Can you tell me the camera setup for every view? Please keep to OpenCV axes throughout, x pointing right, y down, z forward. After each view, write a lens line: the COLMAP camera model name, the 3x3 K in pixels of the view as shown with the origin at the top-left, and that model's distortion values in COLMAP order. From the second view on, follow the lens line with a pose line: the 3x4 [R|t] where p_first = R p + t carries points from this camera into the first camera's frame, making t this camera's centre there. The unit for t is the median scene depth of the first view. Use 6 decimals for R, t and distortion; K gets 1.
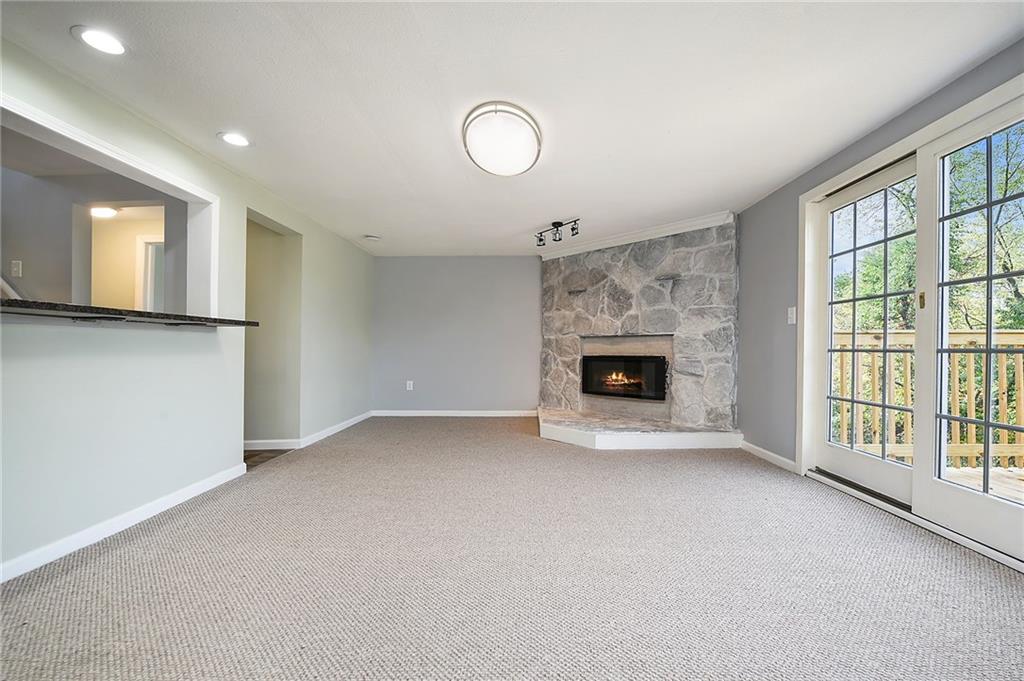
lens RADIAL K [[403.6, 0, 513.1], [0, 403.6, 354.1], [0, 0, 1]] dist [-0.009940, -0.000227]
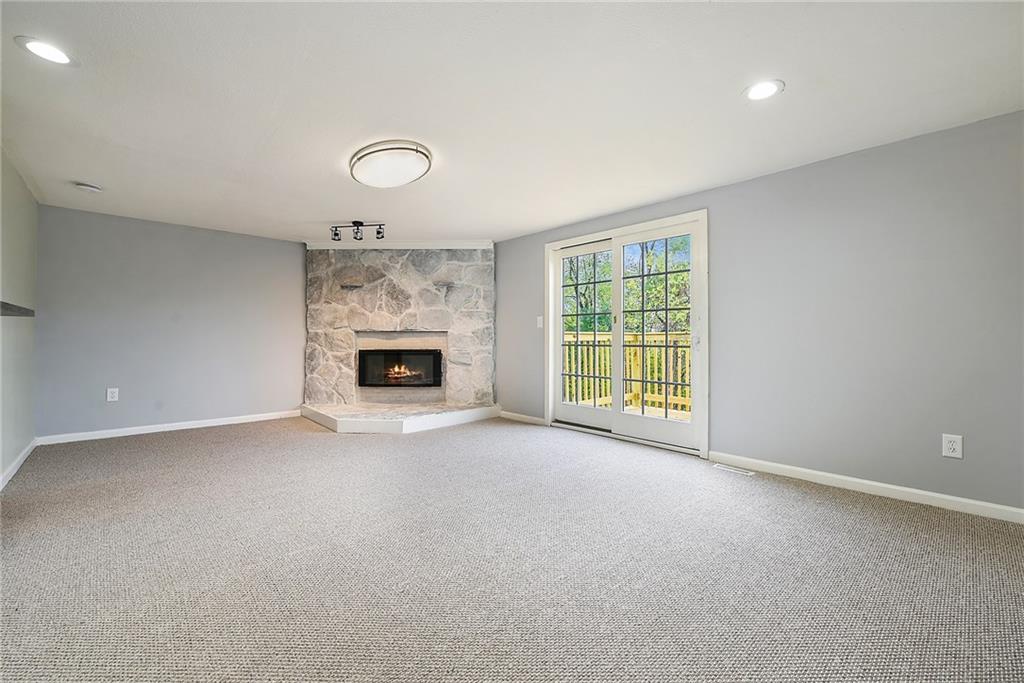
lens RADIAL K [[422.0, 0, 514.7], [0, 422.0, 345.4], [0, 0, 1]] dist [-0.000354, -0.004803]
pose [[0.723339, -0.008068, 0.690446, -0.312196], [0.007509, 0.999965, 0.003818, -0.009753], [-0.690453, 0.002423, 0.723373, -0.051933]]
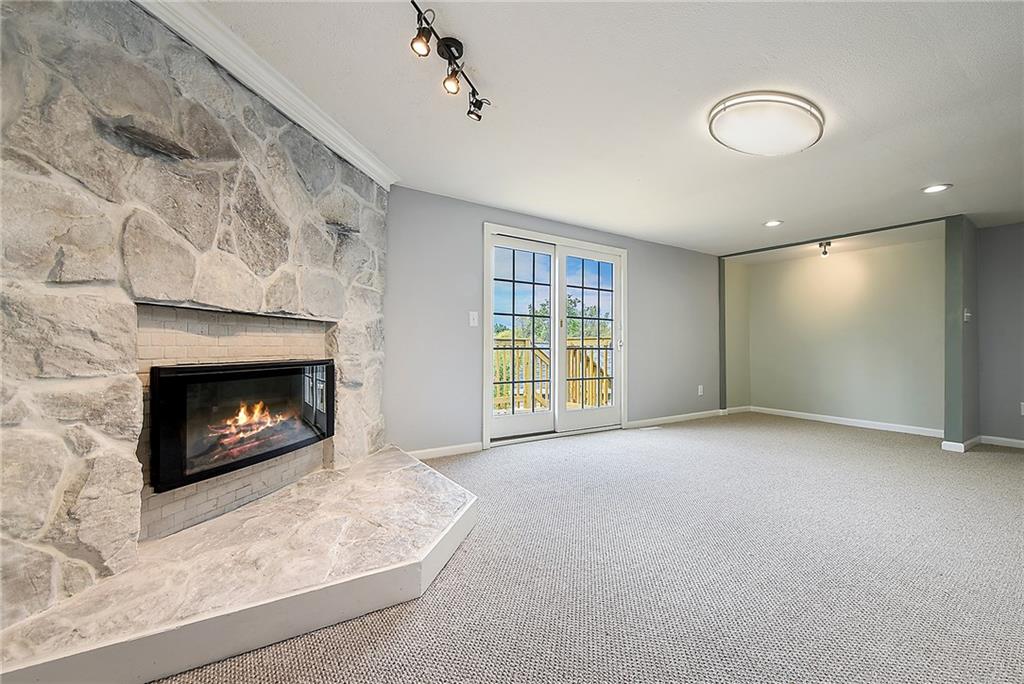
lens RADIAL K [[422.0, 0, 514.7], [0, 422.0, 345.9], [0, 0, 1]] dist [-0.000354, -0.004803]
pose [[-0.562844, -0.000289, 0.826563, -0.259054], [0.004956, 0.999981, 0.003724, -0.014194], [-0.826548, 0.006192, -0.562832, 1.071802]]
